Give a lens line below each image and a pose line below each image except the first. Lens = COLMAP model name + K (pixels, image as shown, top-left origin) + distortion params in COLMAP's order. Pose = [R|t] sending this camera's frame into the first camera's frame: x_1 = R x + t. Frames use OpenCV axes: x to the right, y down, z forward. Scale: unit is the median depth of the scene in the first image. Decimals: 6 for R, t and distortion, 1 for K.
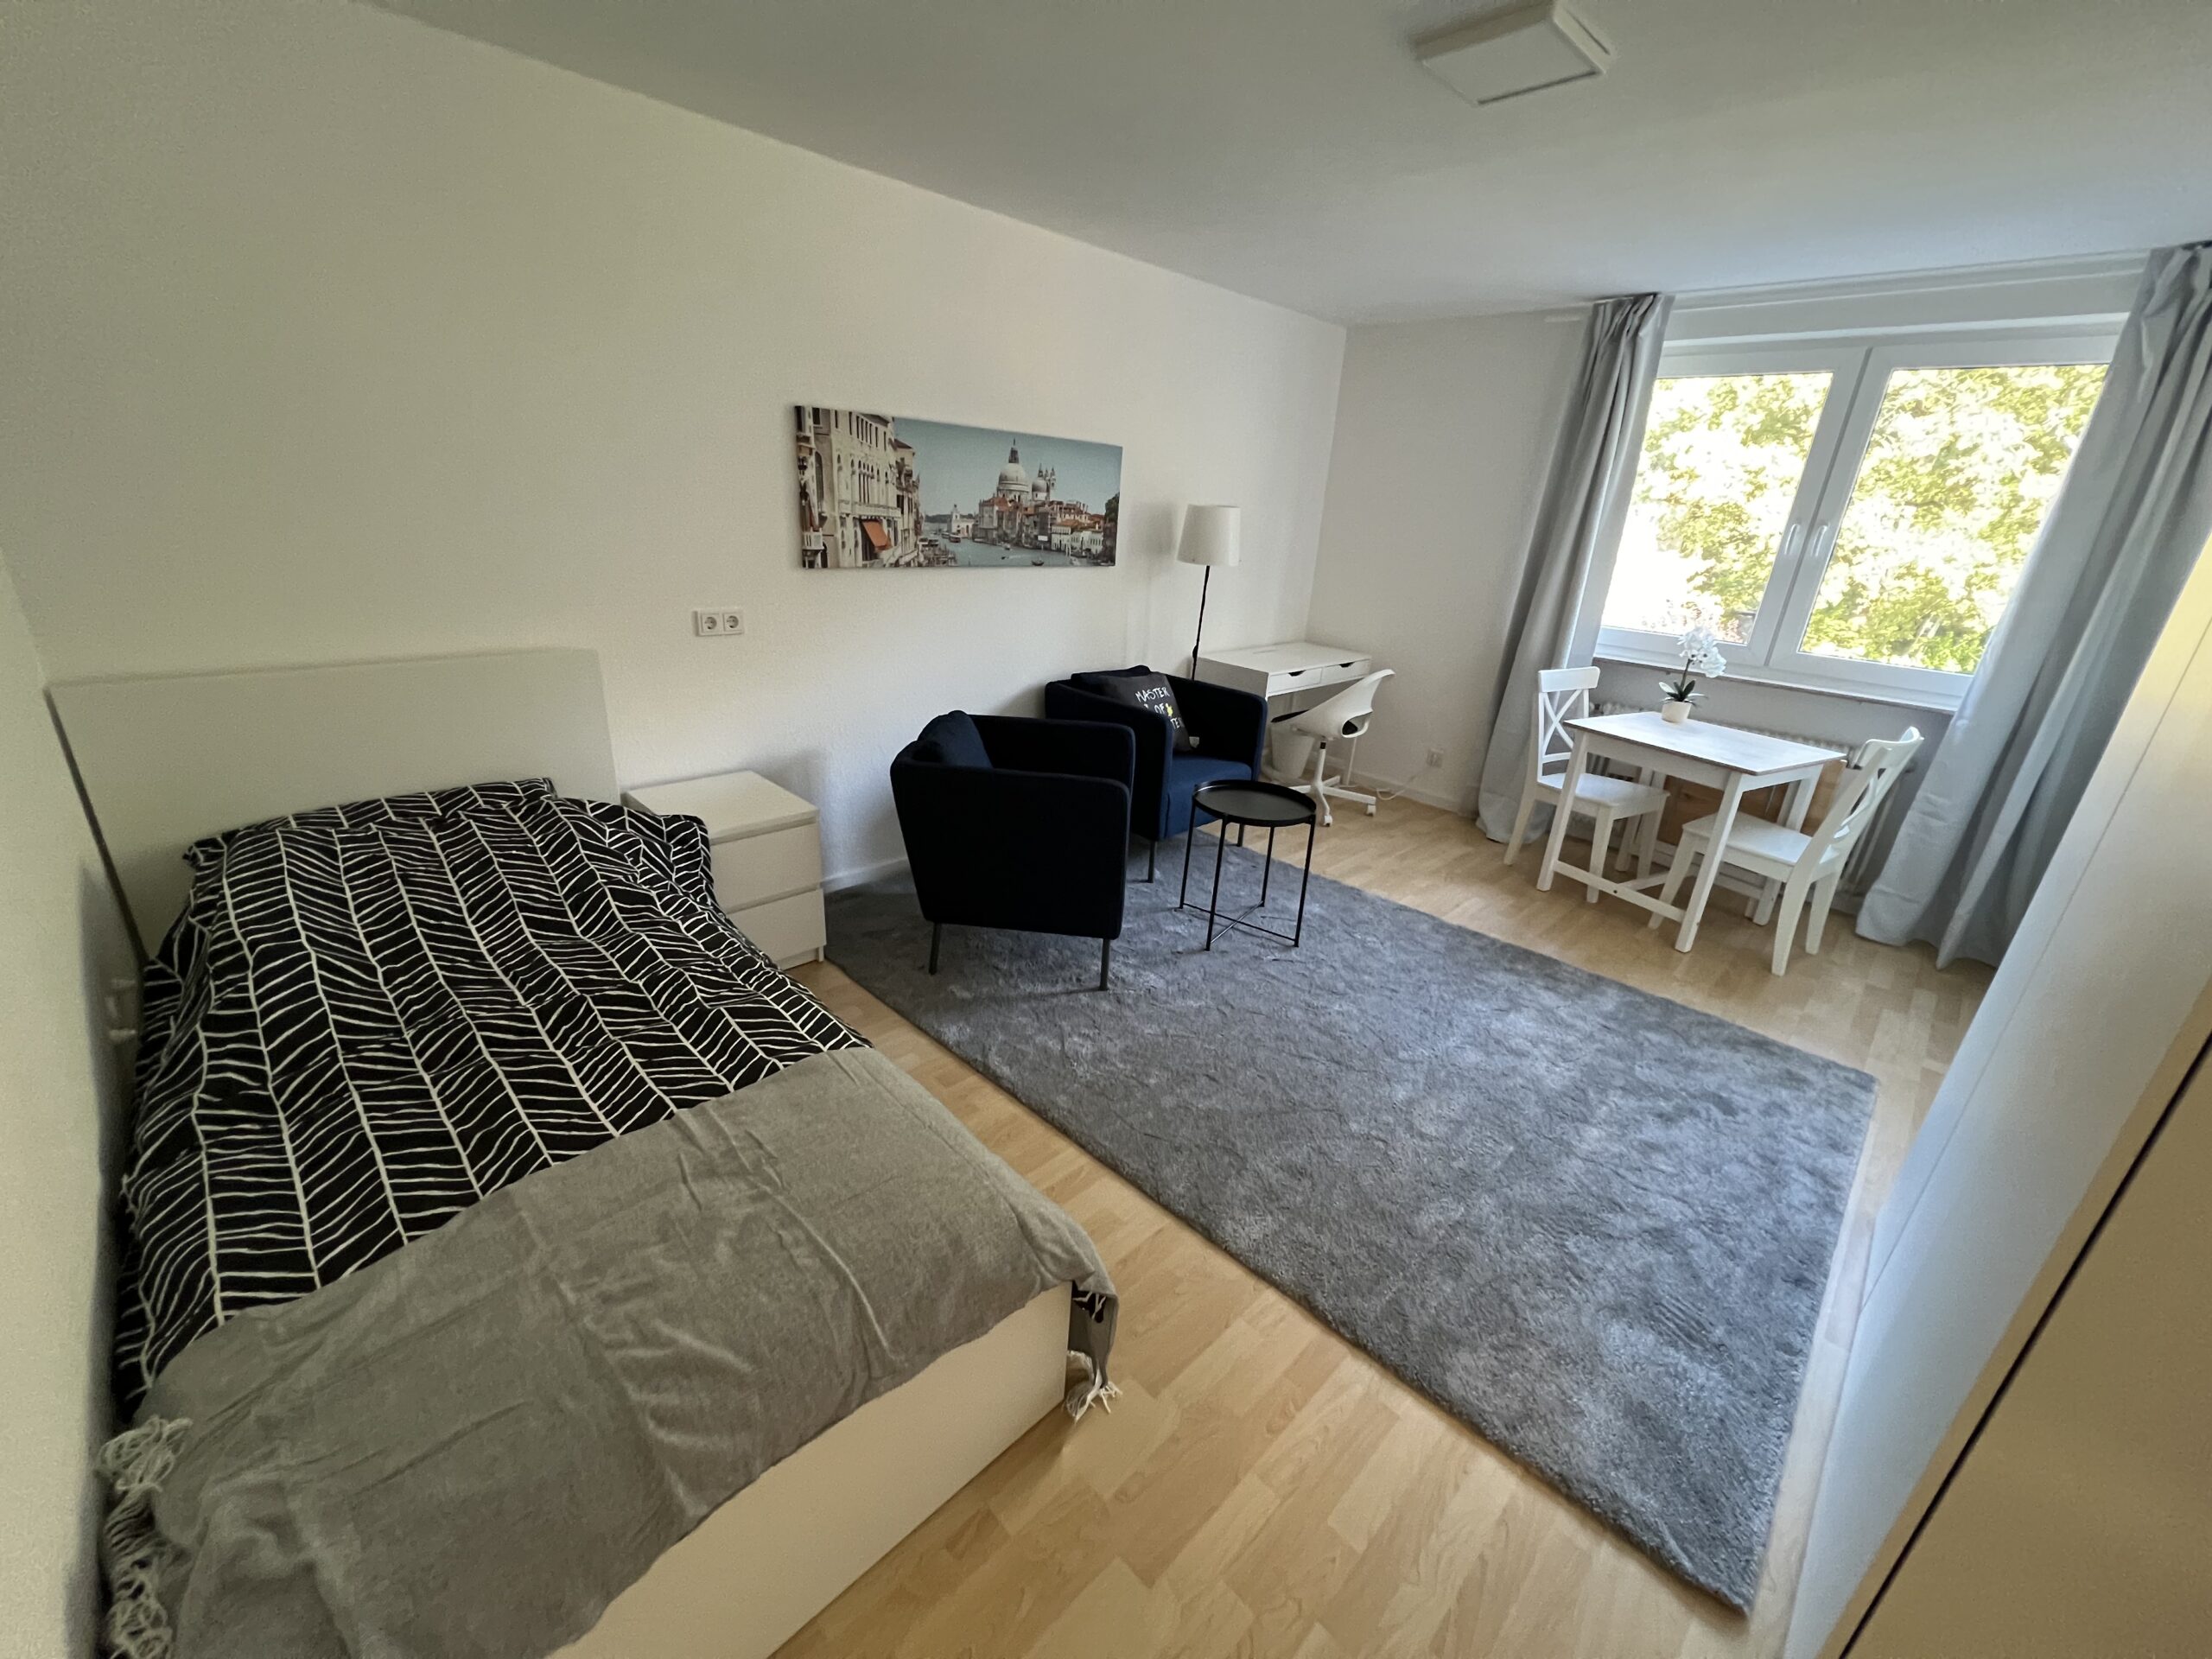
lens RADIAL K [[883.9, 0, 1106.6], [0, 883.9, 833.1], [0, 0, 1]] dist [-0.000585, 0.000303]
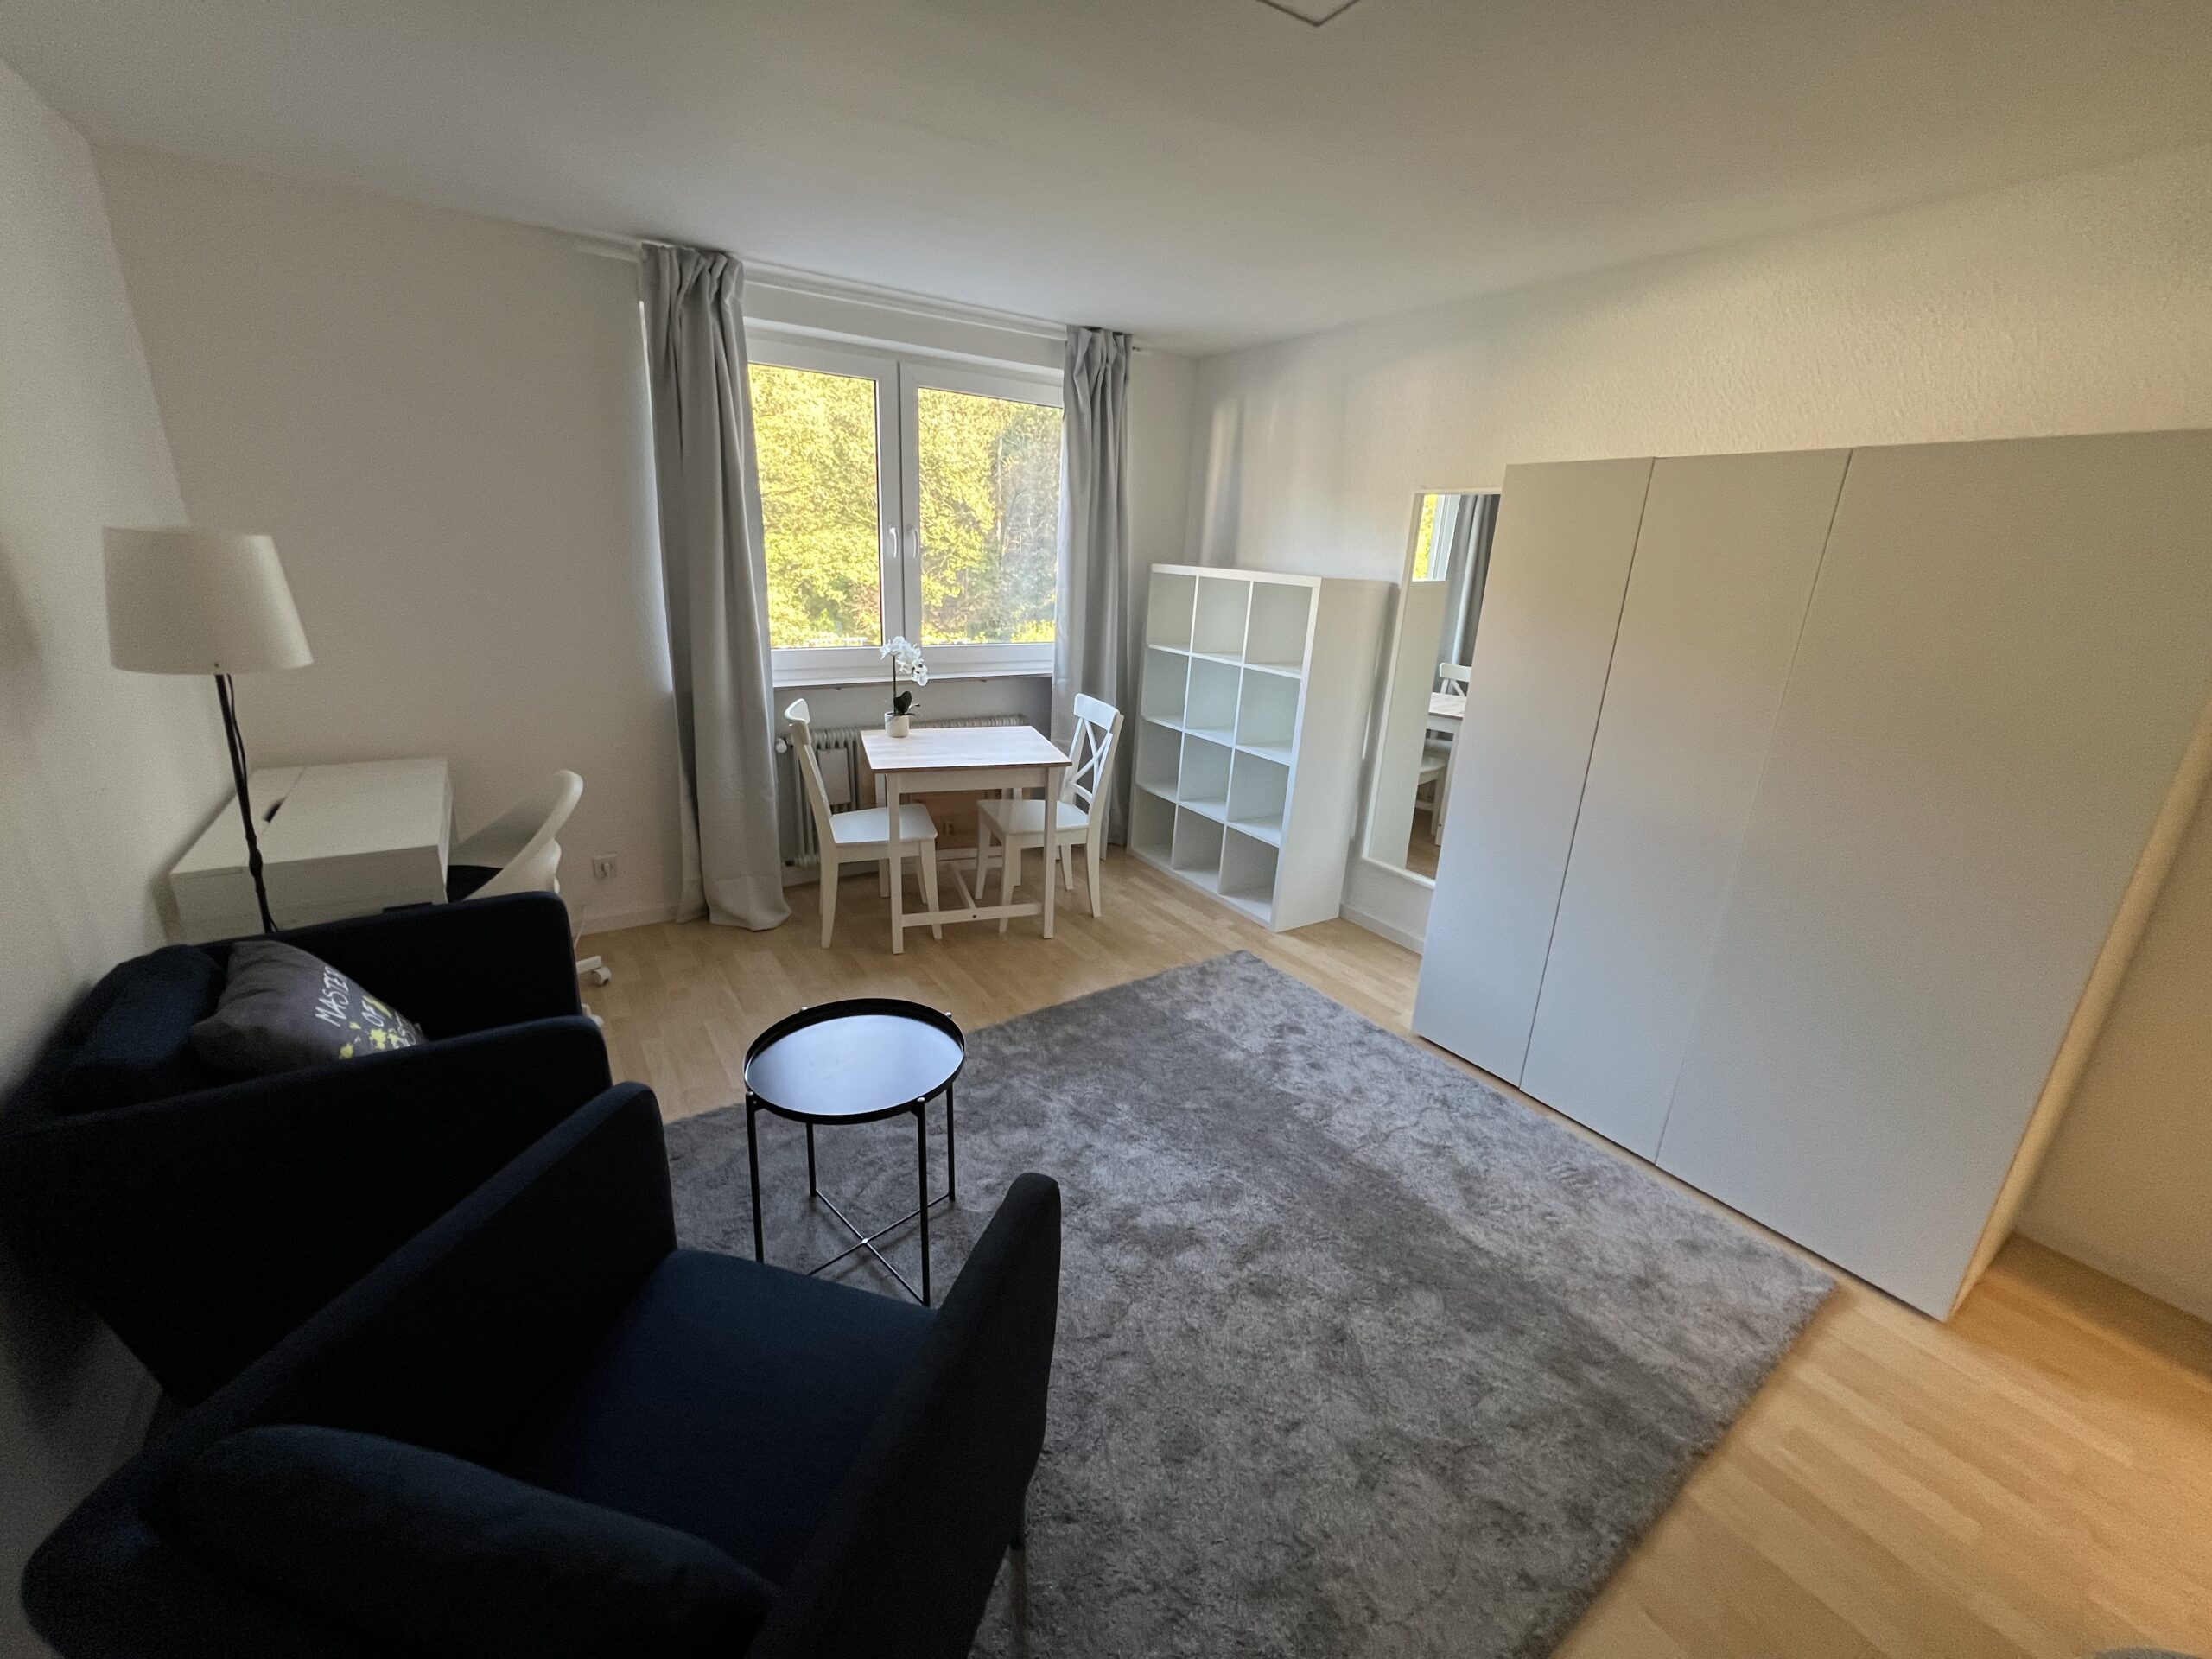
lens RADIAL K [[883.9, 0, 1103.0], [0, 883.9, 823.0], [0, 0, 1]] dist [-0.000585, 0.000303]
pose [[0.194571, -0.341021, 0.919699, -0.279635], [0.316854, 0.909204, 0.270096, -0.273896], [-0.928303, 0.238857, 0.284959, 0.646504]]
